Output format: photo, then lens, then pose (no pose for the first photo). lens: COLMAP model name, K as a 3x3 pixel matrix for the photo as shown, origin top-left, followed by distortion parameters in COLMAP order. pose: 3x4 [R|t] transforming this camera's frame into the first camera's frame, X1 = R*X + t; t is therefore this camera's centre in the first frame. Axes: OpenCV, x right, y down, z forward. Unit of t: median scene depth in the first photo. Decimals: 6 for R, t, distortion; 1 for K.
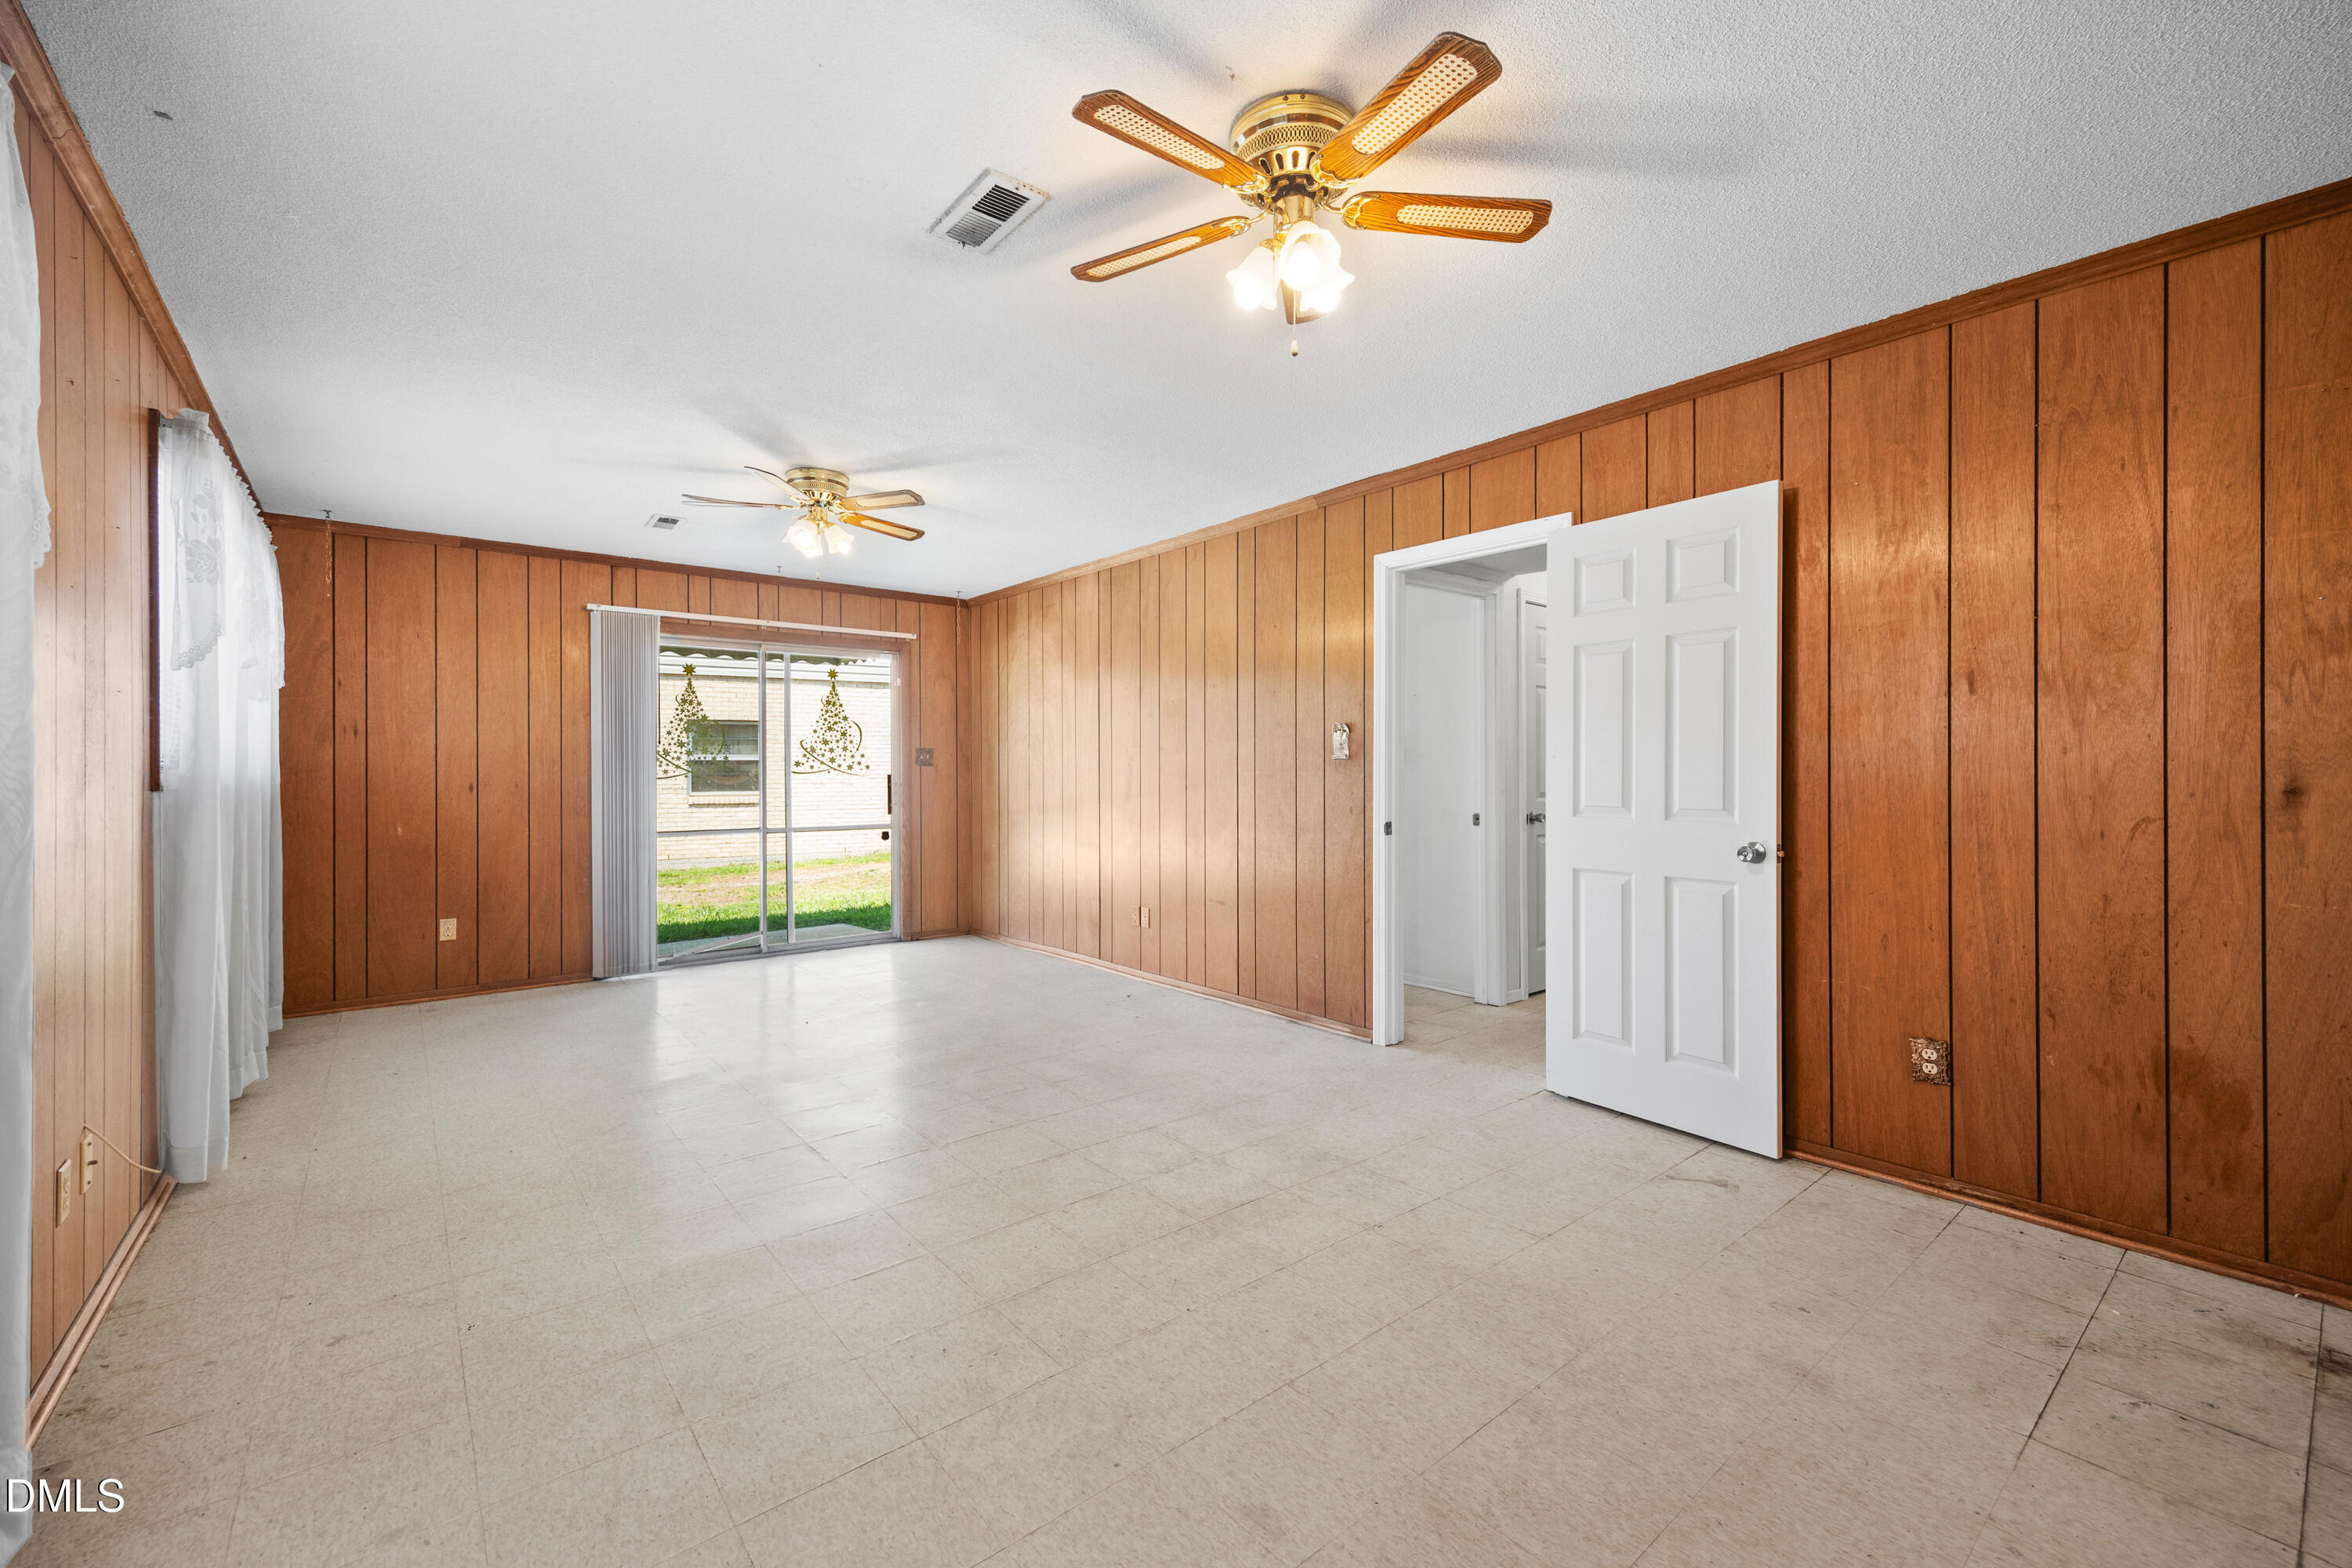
lens RADIAL K [[948.0, 0, 1126.3], [0, 948.0, 759.9], [0, 0, 1]] dist [0.006552, 0.000043]
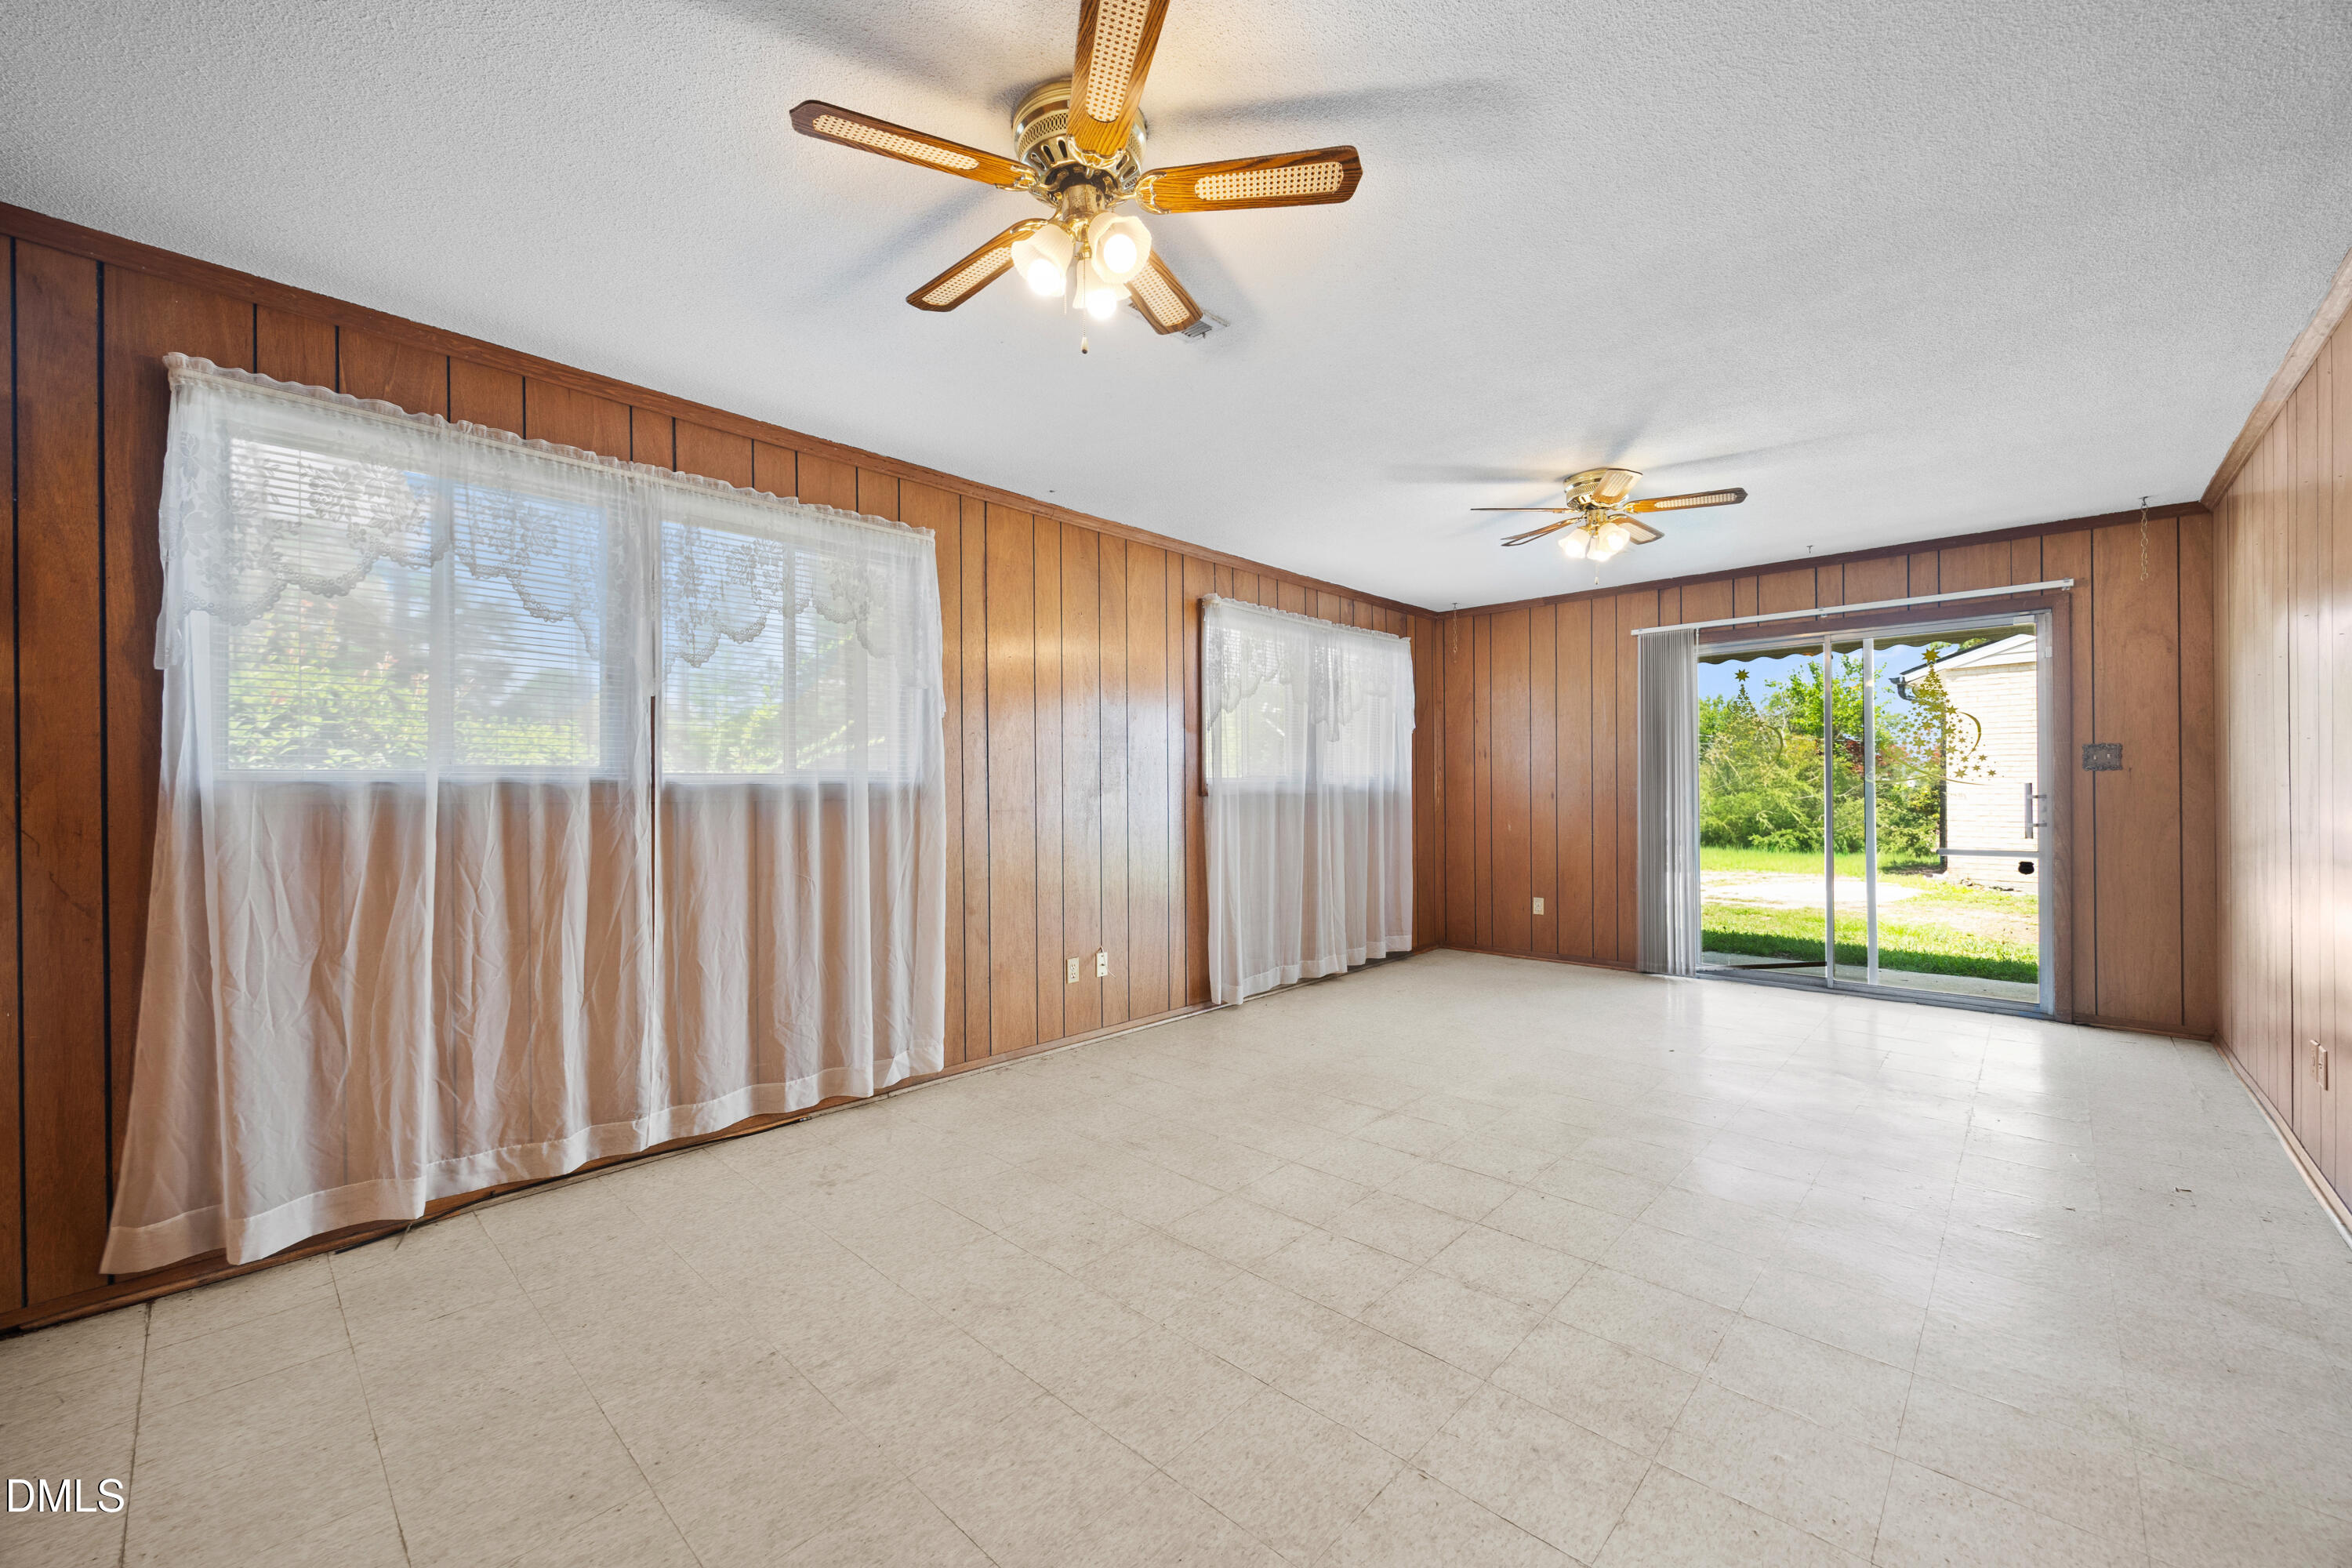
lens RADIAL K [[895.7, 0, 1210.1], [0, 895.7, 785.0], [0, 0, 1]] dist [-0.001082, -0.000171]
pose [[0.180222, -0.002075, -0.983624, 0.515894], [0.022302, 0.999749, 0.001978, 0.003428], [0.983373, -0.022293, 0.180223, 0.455468]]
